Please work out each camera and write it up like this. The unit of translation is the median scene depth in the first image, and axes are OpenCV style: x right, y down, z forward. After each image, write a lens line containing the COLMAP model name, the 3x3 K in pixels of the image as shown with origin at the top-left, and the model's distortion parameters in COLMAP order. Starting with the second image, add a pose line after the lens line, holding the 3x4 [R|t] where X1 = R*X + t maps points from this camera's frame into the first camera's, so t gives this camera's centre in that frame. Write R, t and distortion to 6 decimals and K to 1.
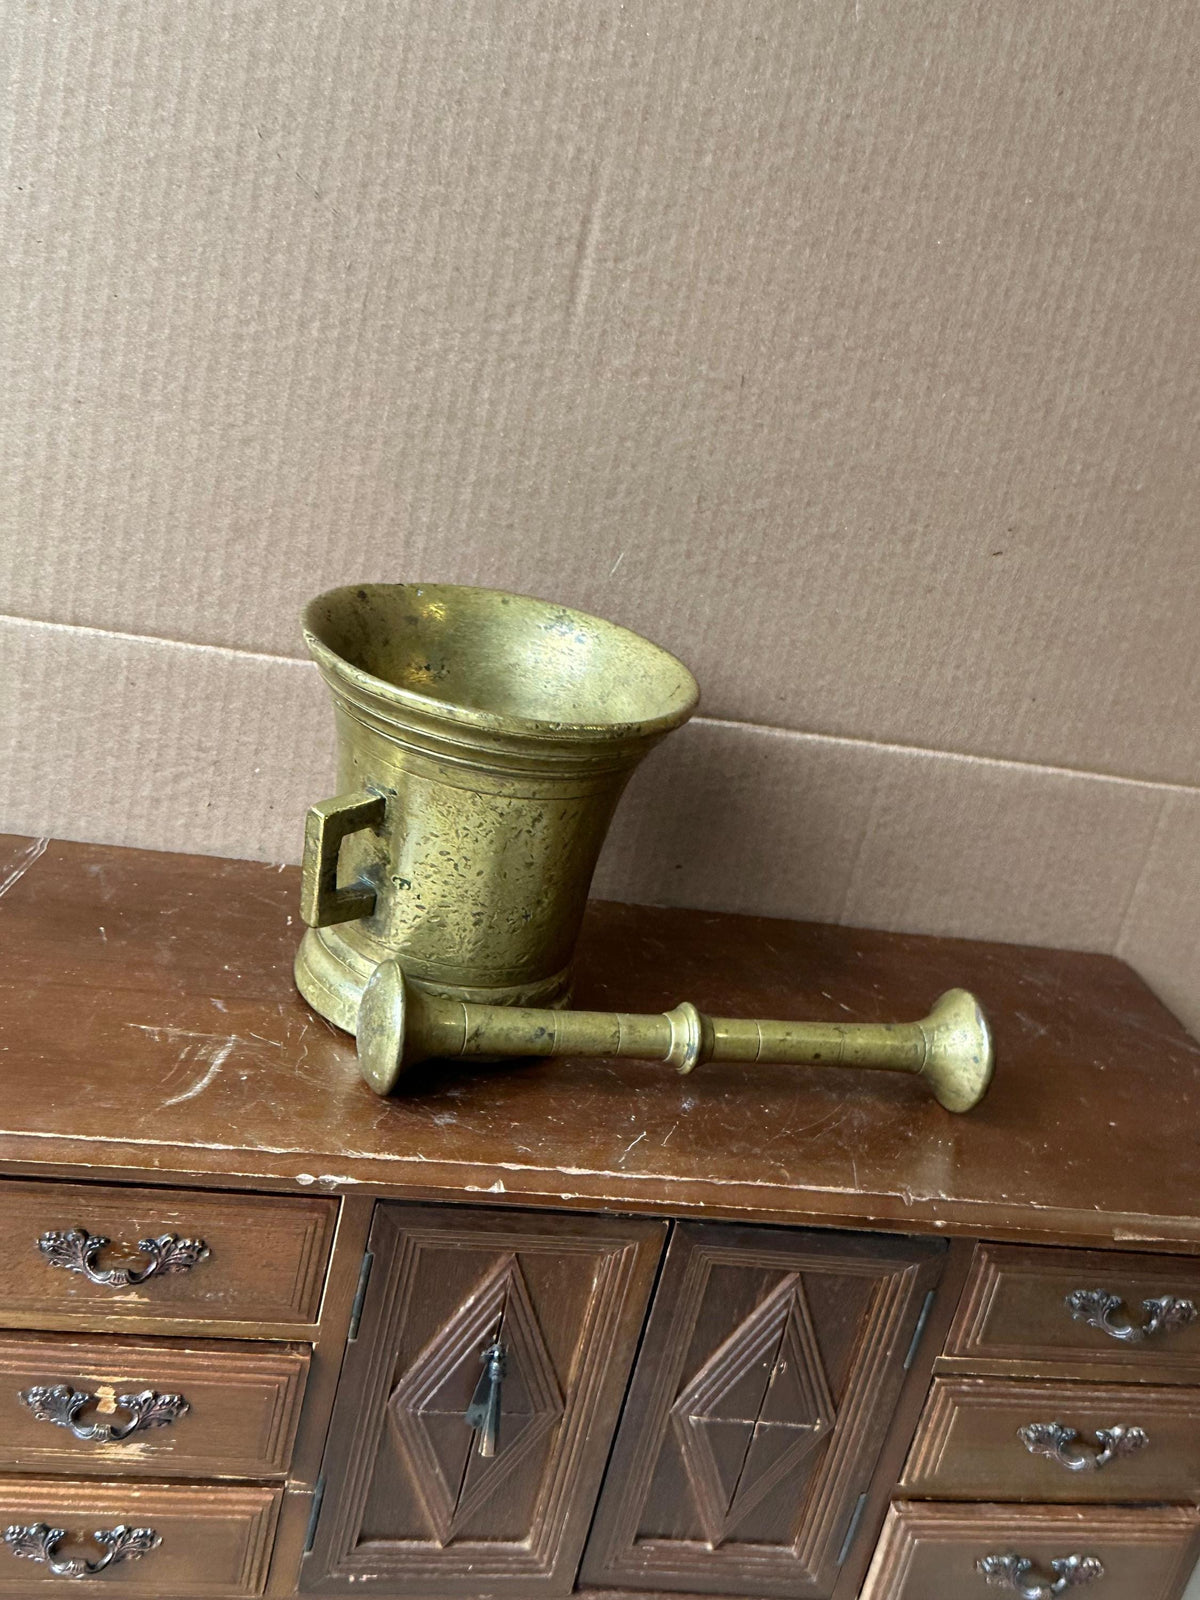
lens RADIAL K [[1865.7, 0, 613.3], [0, 1865.7, 793.1], [0, 0, 1]] dist [0.234425, -0.603359]
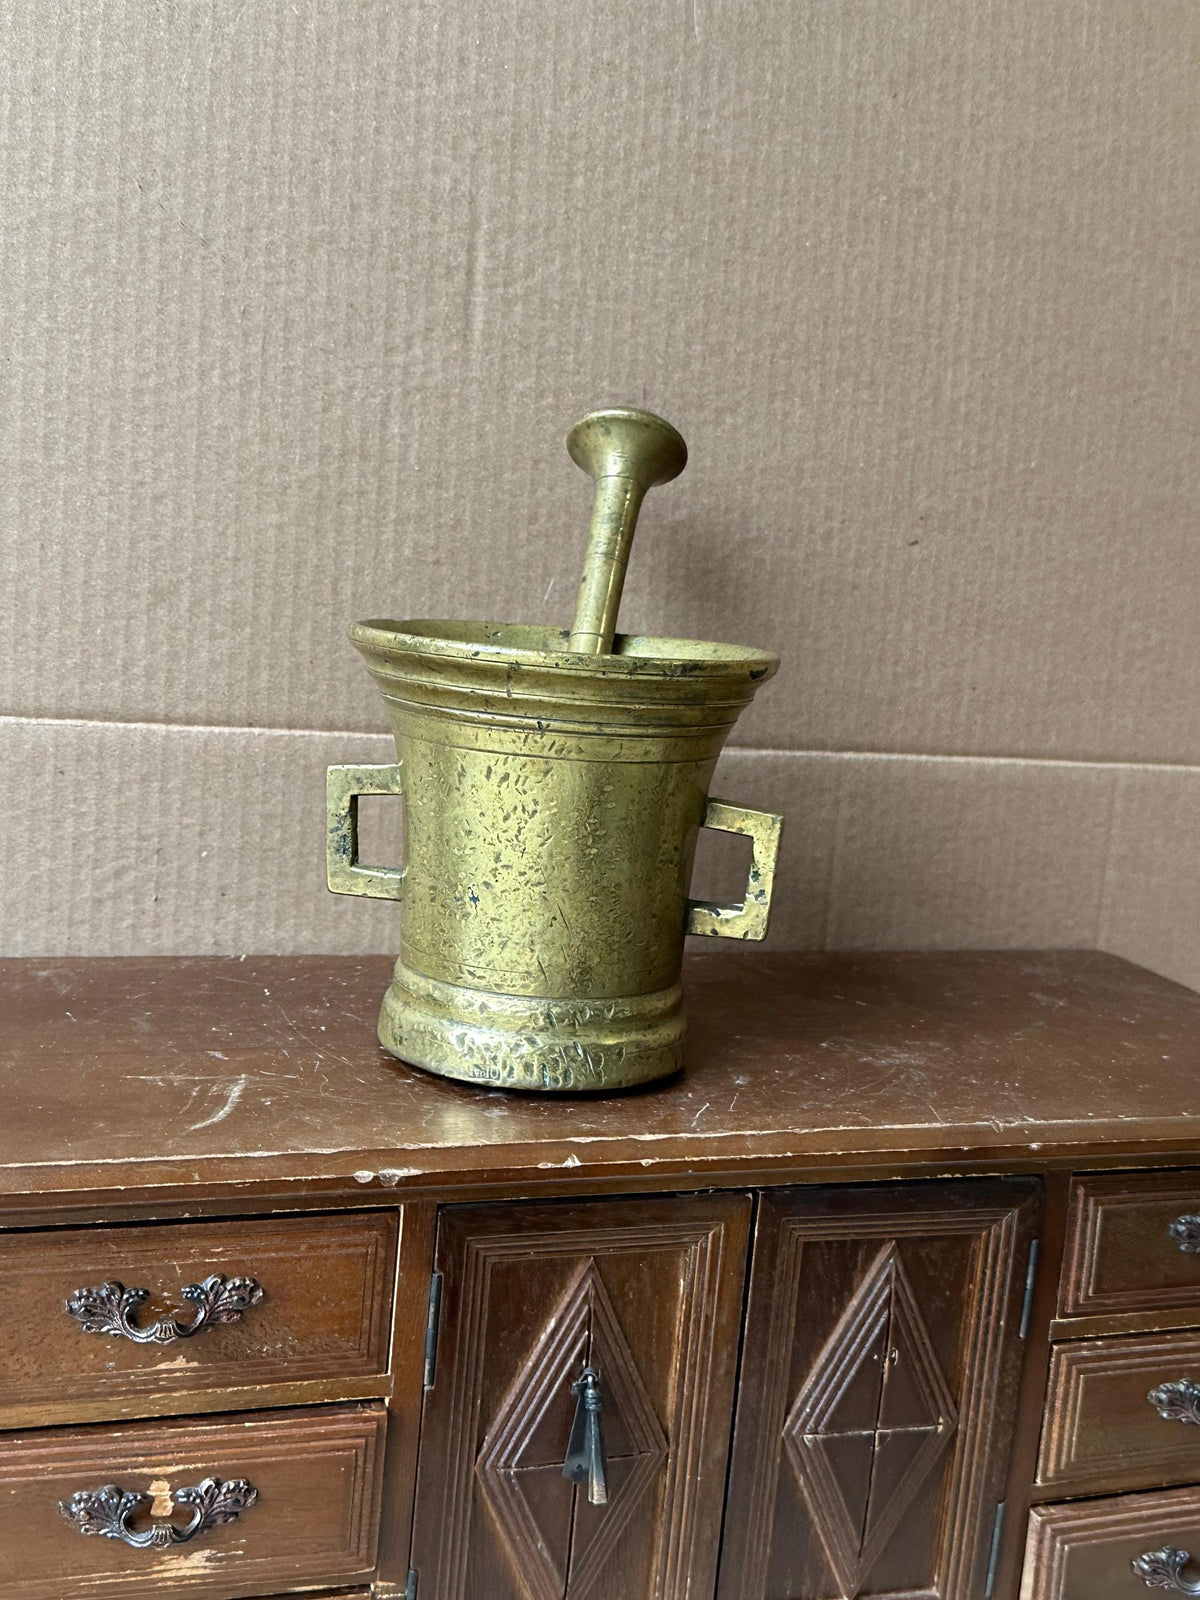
lens RADIAL K [[1871.9, 0, 613.8], [0, 1871.9, 785.8], [0, 0, 1]] dist [0.223989, -0.589171]
pose [[0.981019, -0.150407, 0.122393, -0.105529], [0.171718, 0.967046, -0.187978, 0.175510], [-0.090087, 0.205427, 0.974517, 0.066351]]
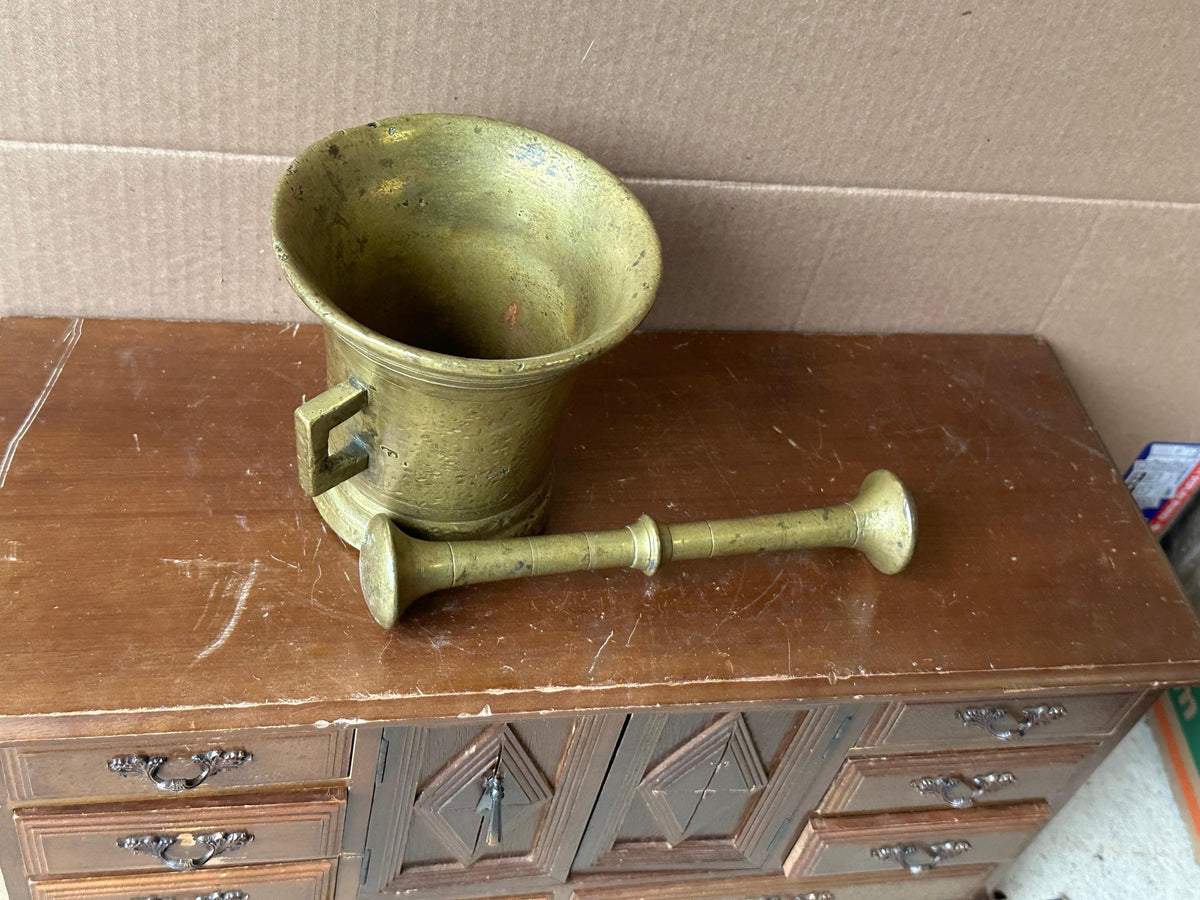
lens RADIAL K [[1399.3, 0, 597.9], [0, 1399.3, 468.1], [0, 0, 1]] dist [0.234425, -0.603359]
pose [[0.999500, -0.004958, -0.031219, 0.032352], [0.017918, 0.902496, 0.430325, -0.263970], [0.026042, -0.430670, 0.902134, 0.220366]]
